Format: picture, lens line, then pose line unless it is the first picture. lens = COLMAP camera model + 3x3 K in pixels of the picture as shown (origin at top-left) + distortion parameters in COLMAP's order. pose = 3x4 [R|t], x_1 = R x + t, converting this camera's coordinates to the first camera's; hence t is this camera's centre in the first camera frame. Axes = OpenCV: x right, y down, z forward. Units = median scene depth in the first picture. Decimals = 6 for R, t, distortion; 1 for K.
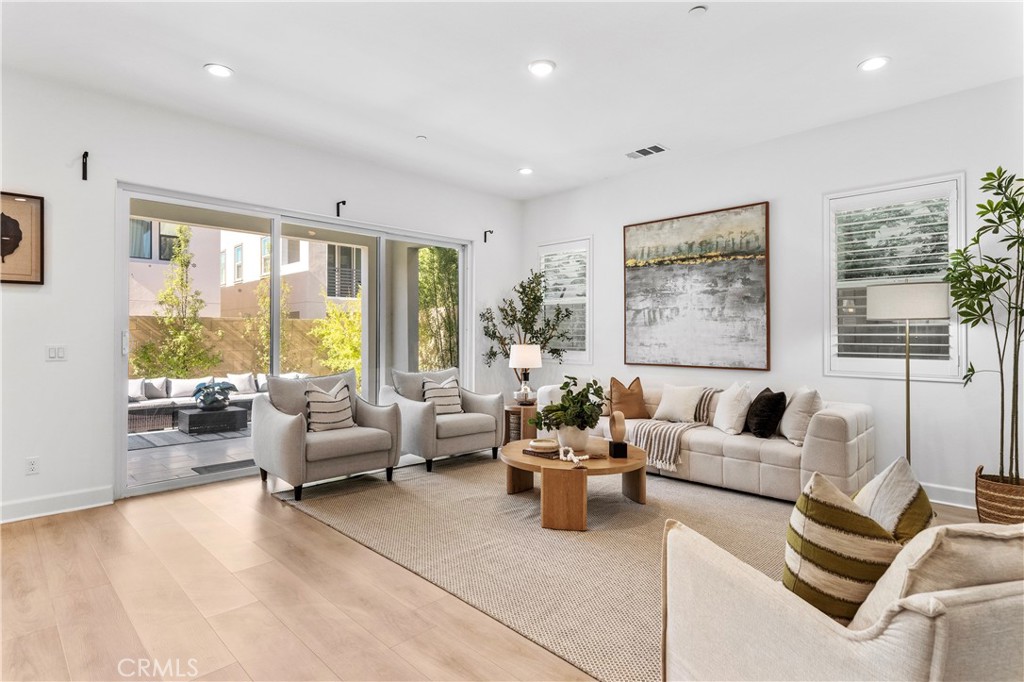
lens RADIAL K [[529.6, 0, 511.0], [0, 529.6, 339.0], [0, 0, 1]] dist [0.006194, 0.000100]
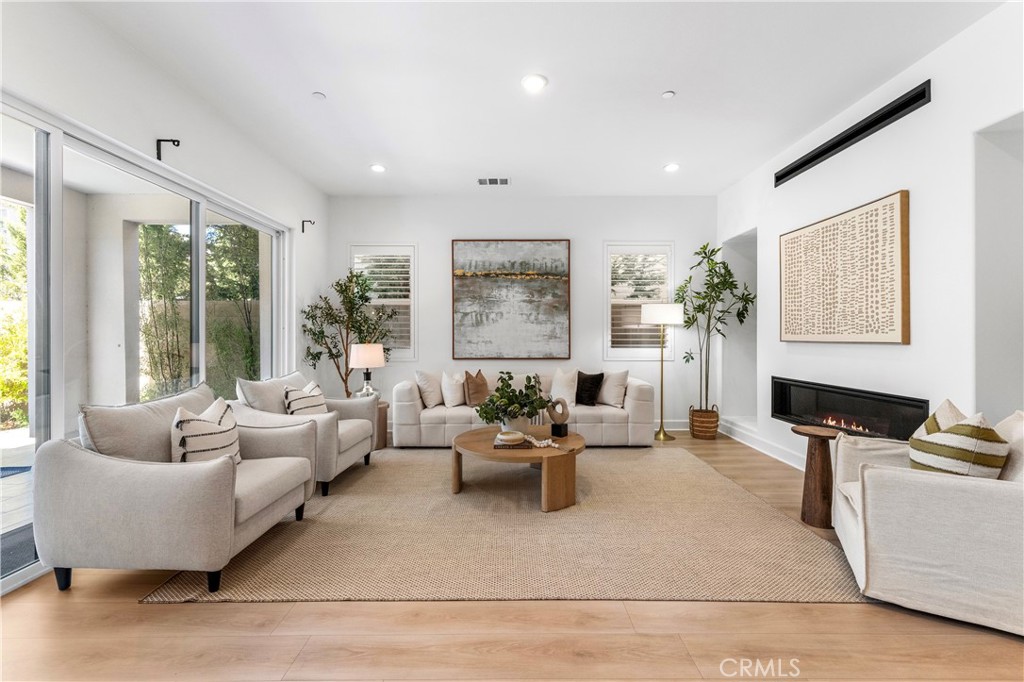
lens RADIAL K [[419.6, 0, 512.6], [0, 419.6, 340.8], [0, 0, 1]] dist [0.001601, 0.000466]
pose [[0.701613, -0.012062, 0.712456, -0.395510], [0.007011, 0.999925, 0.010024, -0.001468], [-0.712524, -0.002038, 0.701645, 0.300606]]
